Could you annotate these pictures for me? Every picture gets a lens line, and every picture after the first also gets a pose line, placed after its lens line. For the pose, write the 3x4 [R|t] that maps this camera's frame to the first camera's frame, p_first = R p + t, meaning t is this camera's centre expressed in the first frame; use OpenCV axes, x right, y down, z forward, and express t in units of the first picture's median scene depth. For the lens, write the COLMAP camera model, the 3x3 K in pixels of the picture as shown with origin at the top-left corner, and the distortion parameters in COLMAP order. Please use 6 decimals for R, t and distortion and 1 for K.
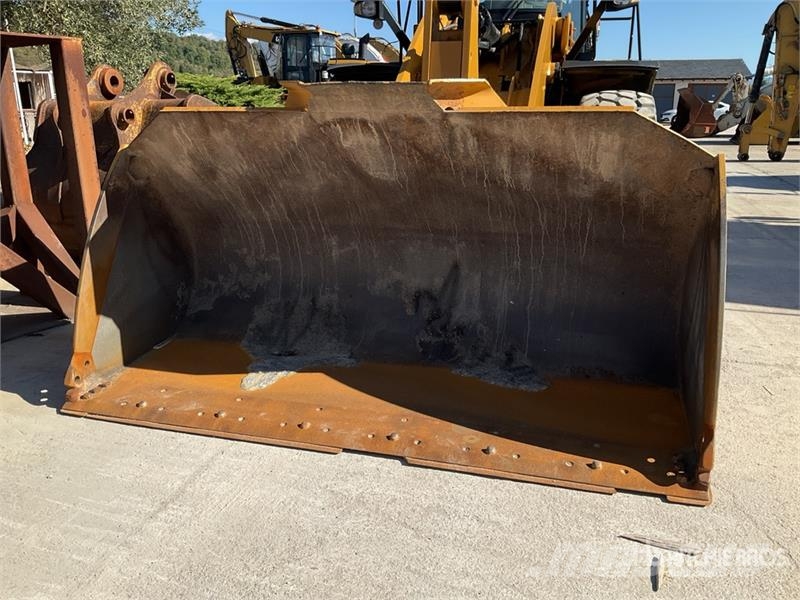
lens RADIAL K [[656.8, 0, 396.9], [0, 656.8, 304.0], [0, 0, 1]] dist [0.068960, -0.123186]
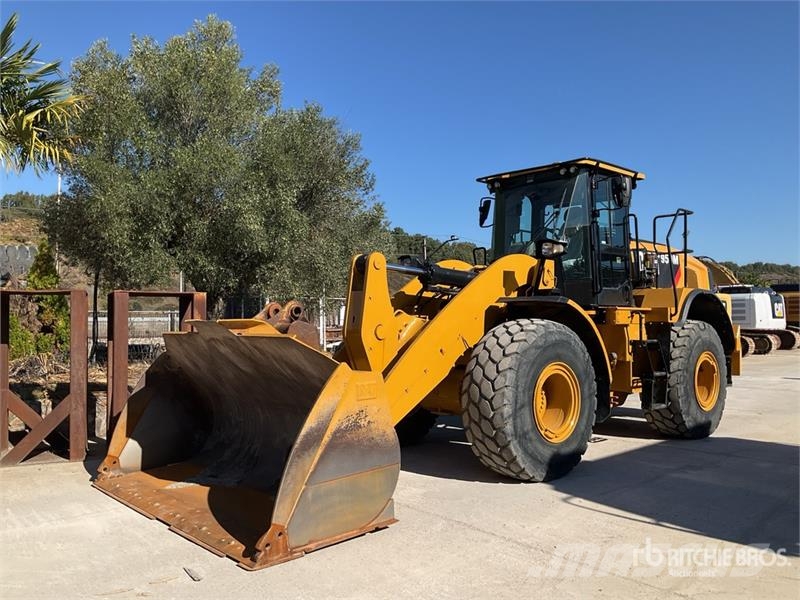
lens RADIAL K [[656.8, 0, 396.9], [0, 656.8, 304.0], [0, 0, 1]] dist [0.068960, -0.123186]
pose [[0.853805, -0.009901, -0.520499, 1.161159], [-0.153196, 0.950771, -0.269382, 0.044554], [0.497542, 0.309737, 0.810256, -0.247721]]
